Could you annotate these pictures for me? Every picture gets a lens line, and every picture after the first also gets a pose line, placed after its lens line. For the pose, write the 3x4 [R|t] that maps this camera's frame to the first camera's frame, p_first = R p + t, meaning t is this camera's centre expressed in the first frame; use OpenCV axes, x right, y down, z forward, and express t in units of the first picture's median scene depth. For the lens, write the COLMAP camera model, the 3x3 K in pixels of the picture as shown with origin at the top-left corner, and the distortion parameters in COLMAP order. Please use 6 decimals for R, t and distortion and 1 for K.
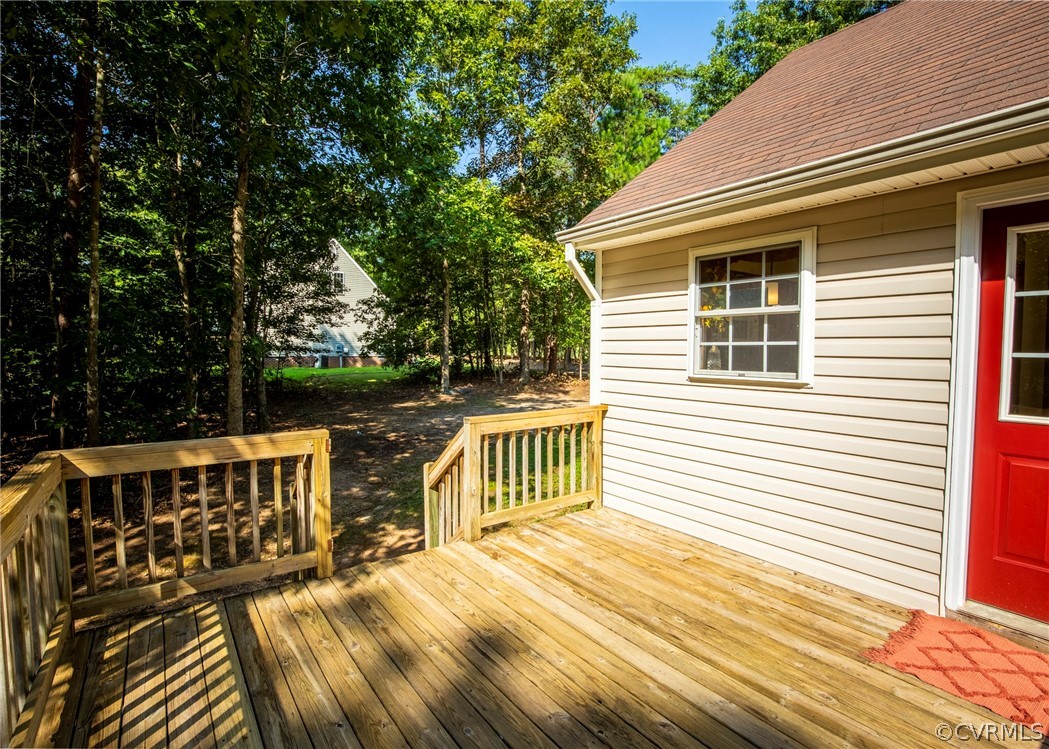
lens RADIAL K [[526.2, 0, 524.5], [0, 526.2, 374.5], [0, 0, 1]] dist [-0.003848, 0.000018]
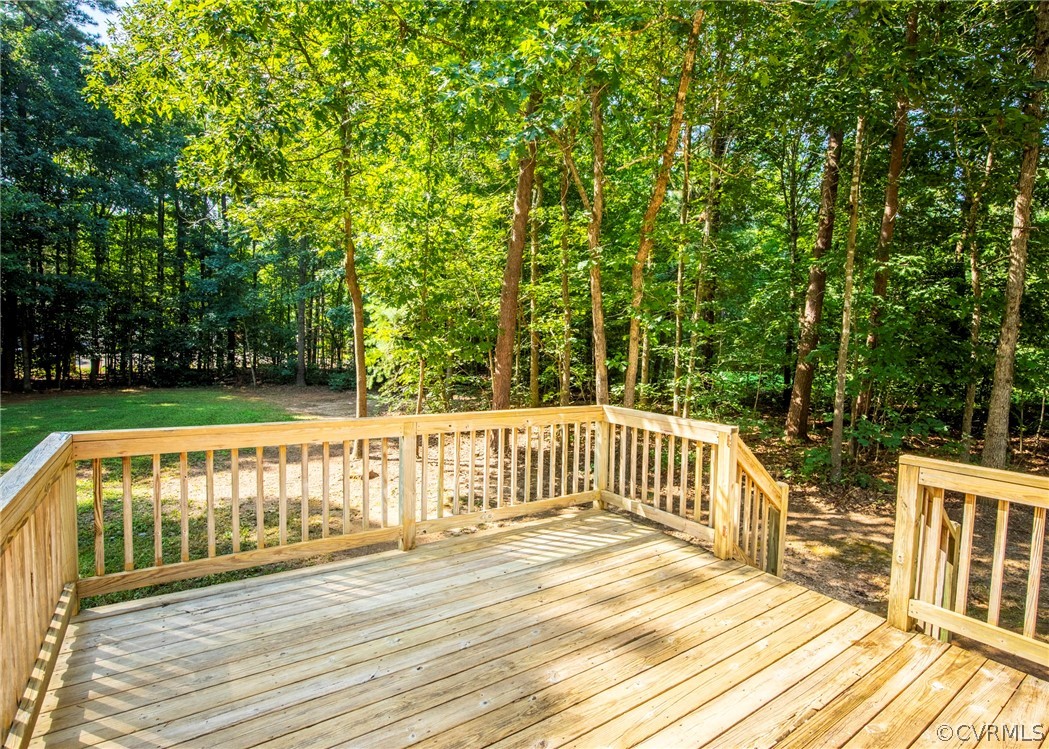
lens RADIAL K [[526.2, 0, 524.5], [0, 526.2, 374.5], [0, 0, 1]] dist [-0.003848, 0.000018]
pose [[-0.008089, 0.051575, -0.998636, 0.872629], [-0.089905, 0.994587, 0.052094, -0.025557], [0.995918, 0.090204, -0.003408, 0.678899]]
